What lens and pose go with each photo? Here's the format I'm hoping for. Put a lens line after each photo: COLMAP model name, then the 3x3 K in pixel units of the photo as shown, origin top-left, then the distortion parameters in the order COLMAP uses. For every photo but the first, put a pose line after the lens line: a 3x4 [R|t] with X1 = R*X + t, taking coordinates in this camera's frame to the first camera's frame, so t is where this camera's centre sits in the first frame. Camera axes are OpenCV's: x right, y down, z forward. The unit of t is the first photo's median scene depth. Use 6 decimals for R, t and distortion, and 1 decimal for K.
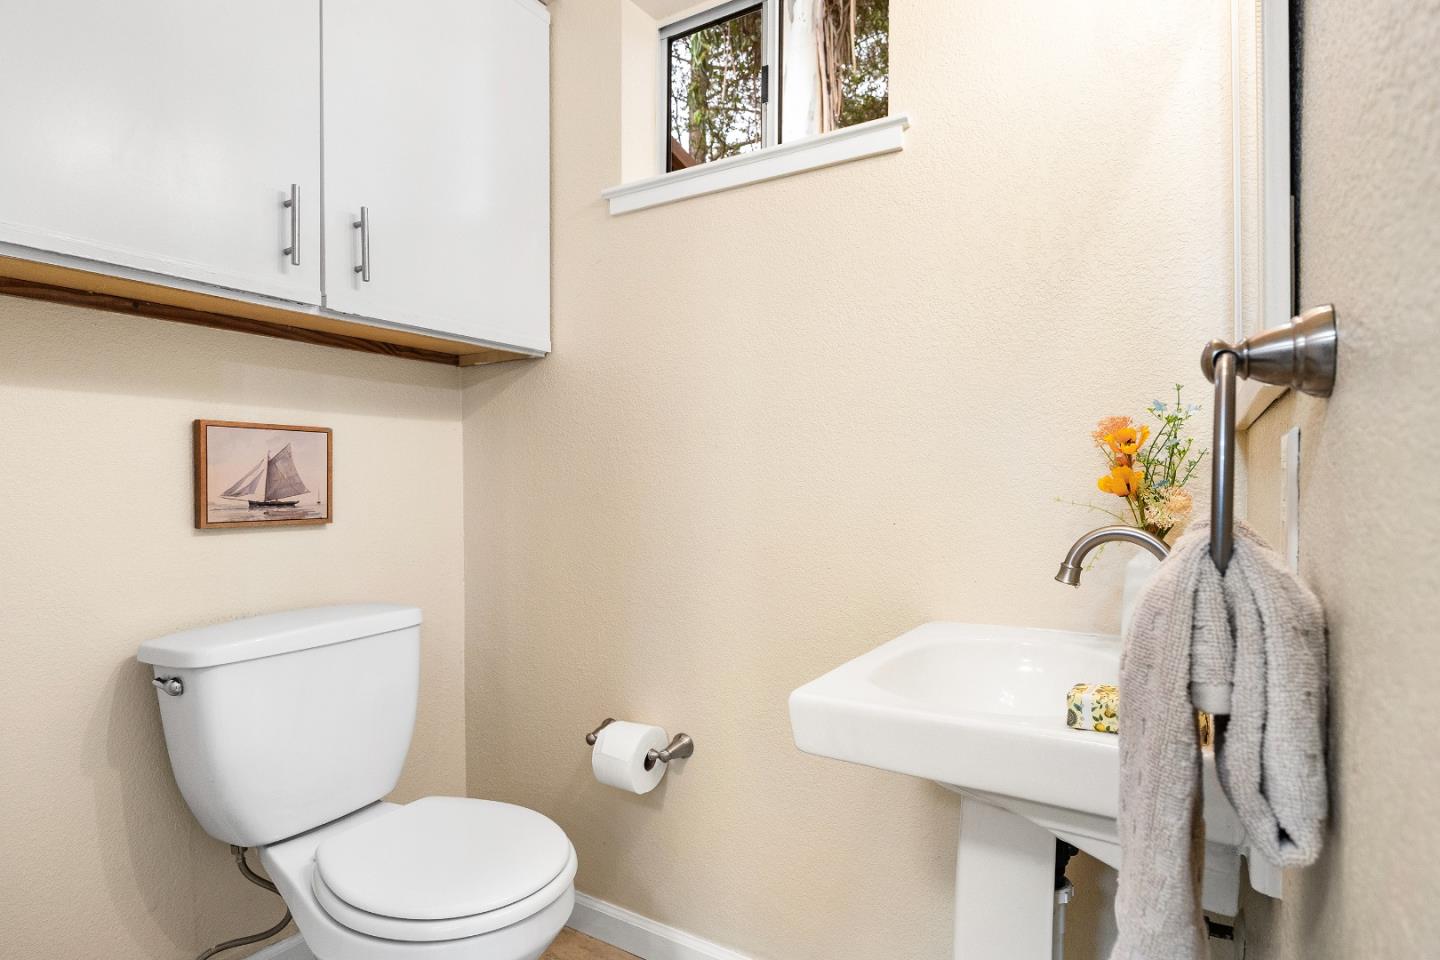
lens RADIAL K [[741.7, 0, 722.6], [0, 741.7, 469.7], [0, 0, 1]] dist [-0.001338, -0.000150]
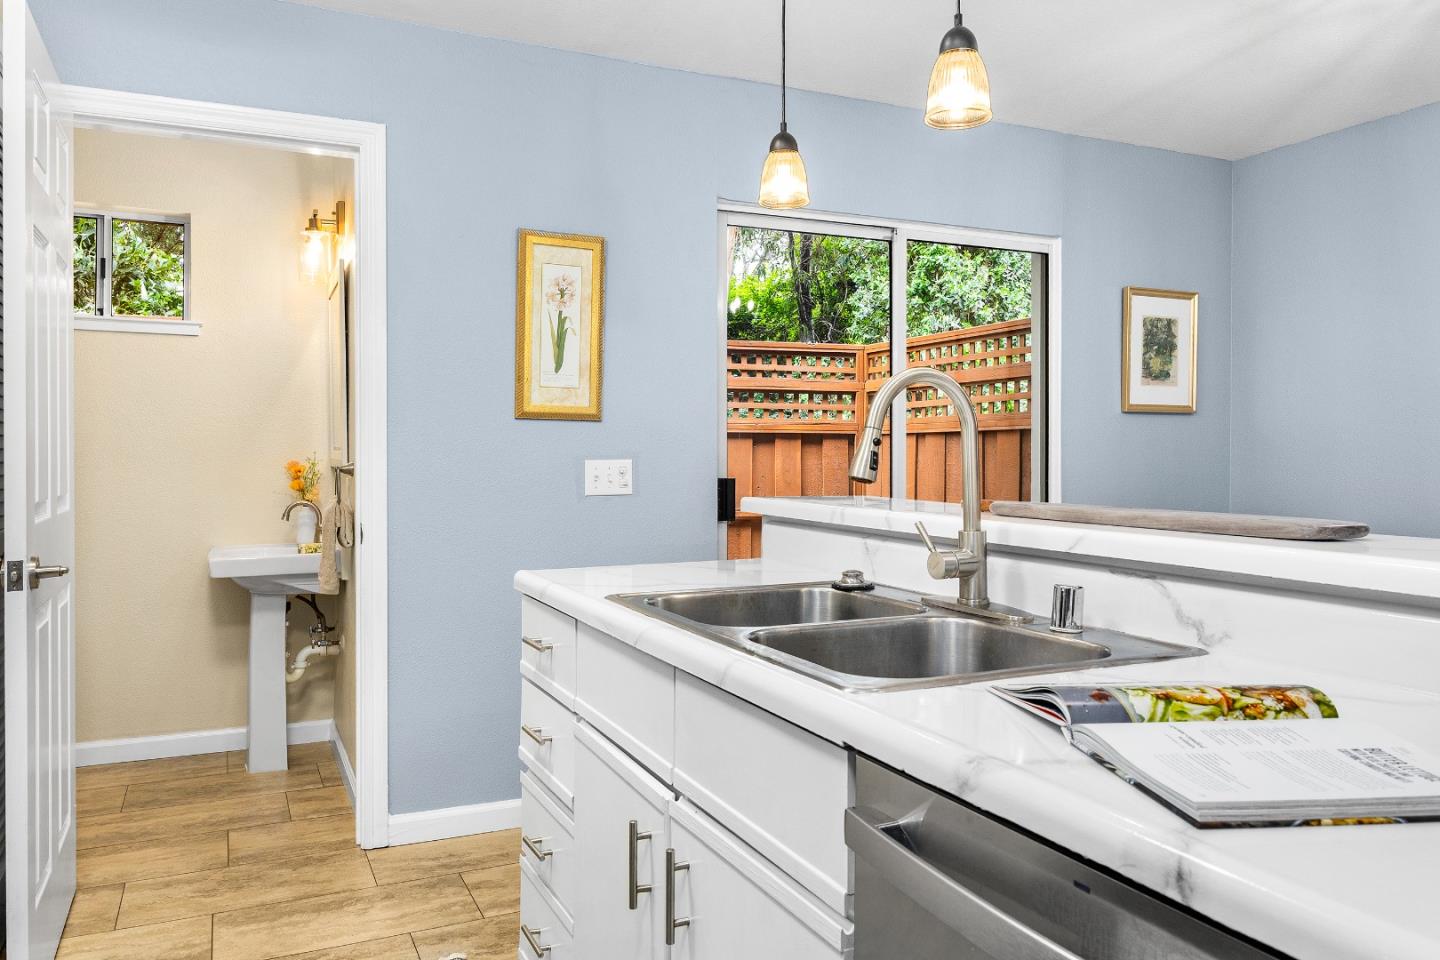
lens RADIAL K [[1043.2, 0, 718.7], [0, 1043.2, 455.9], [0, 0, 1]] dist [-0.003996, -0.001757]
pose [[0.544761, -0.000902, 0.838591, -2.037986], [-0.007714, 0.999952, 0.006086, -0.141340], [-0.838556, -0.009784, 0.544728, -2.666489]]
